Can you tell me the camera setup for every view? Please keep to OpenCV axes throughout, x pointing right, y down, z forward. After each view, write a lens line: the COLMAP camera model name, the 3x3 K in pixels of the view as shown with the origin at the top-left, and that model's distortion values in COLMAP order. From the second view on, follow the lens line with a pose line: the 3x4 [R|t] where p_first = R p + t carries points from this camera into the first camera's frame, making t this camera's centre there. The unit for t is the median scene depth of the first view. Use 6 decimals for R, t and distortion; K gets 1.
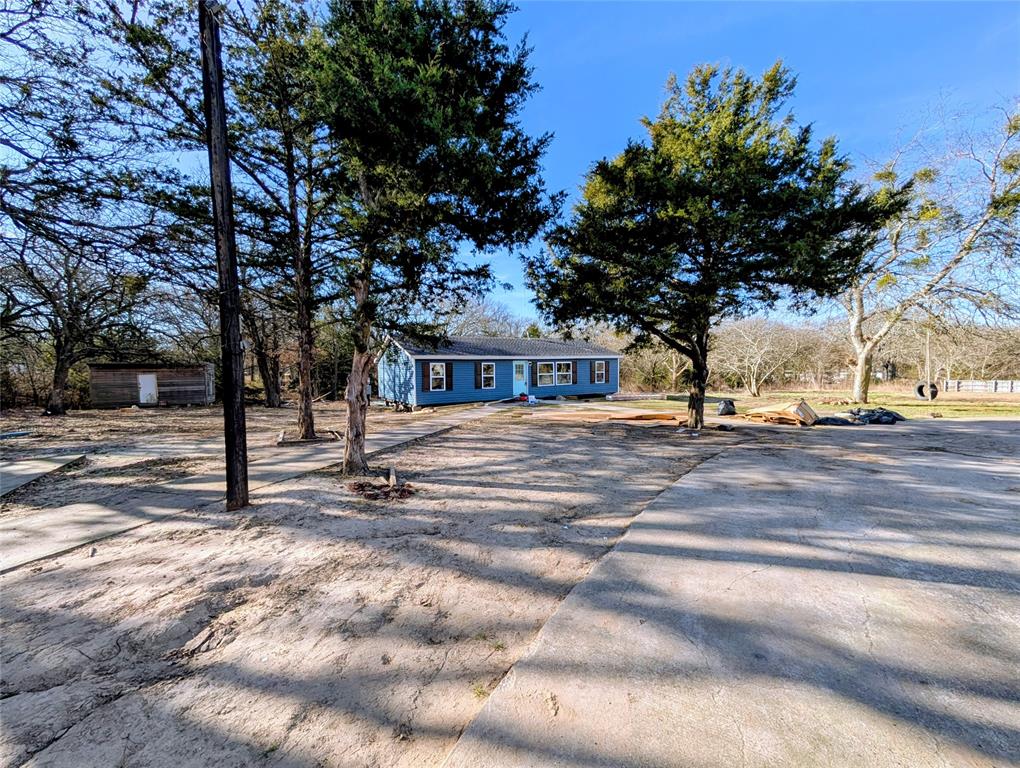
lens RADIAL K [[357.4, 0, 510.7], [0, 357.4, 379.9], [0, 0, 1]] dist [0.000541, 0.000012]
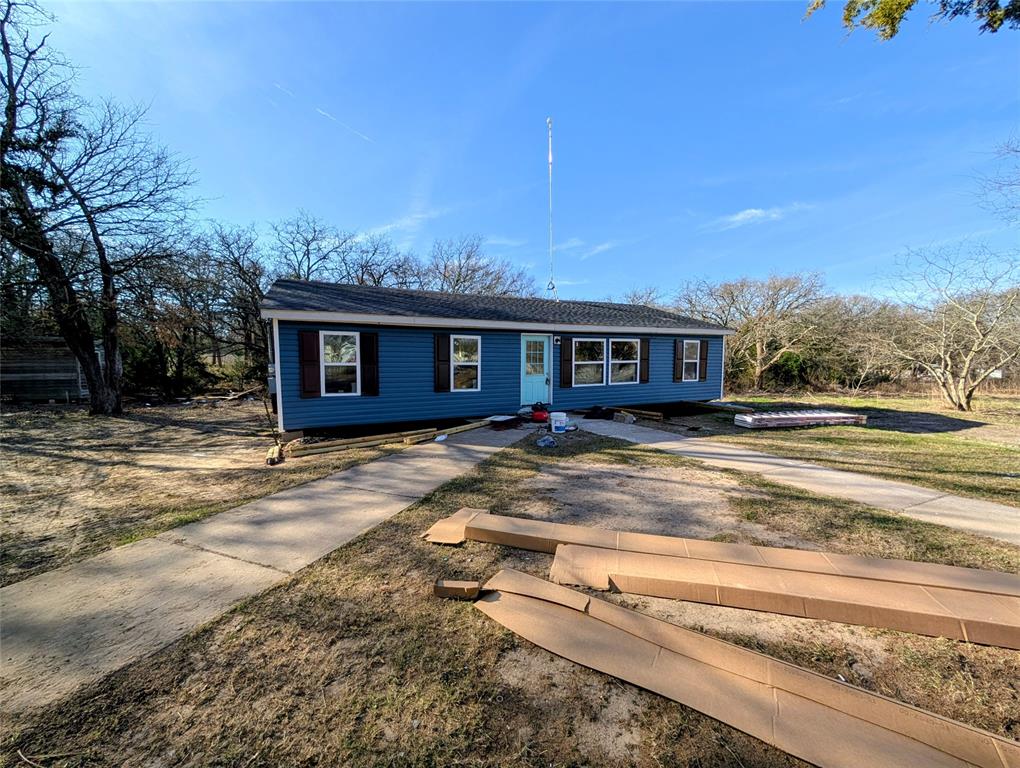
lens RADIAL K [[357.4, 0, 509.2], [0, 357.4, 386.9], [0, 0, 1]] dist [0.000541, 0.000012]
pose [[0.996555, 0.020854, -0.080264, 0.030345], [-0.017030, 0.998700, 0.048035, -0.005209], [0.081161, -0.046503, 0.995616, 0.531366]]
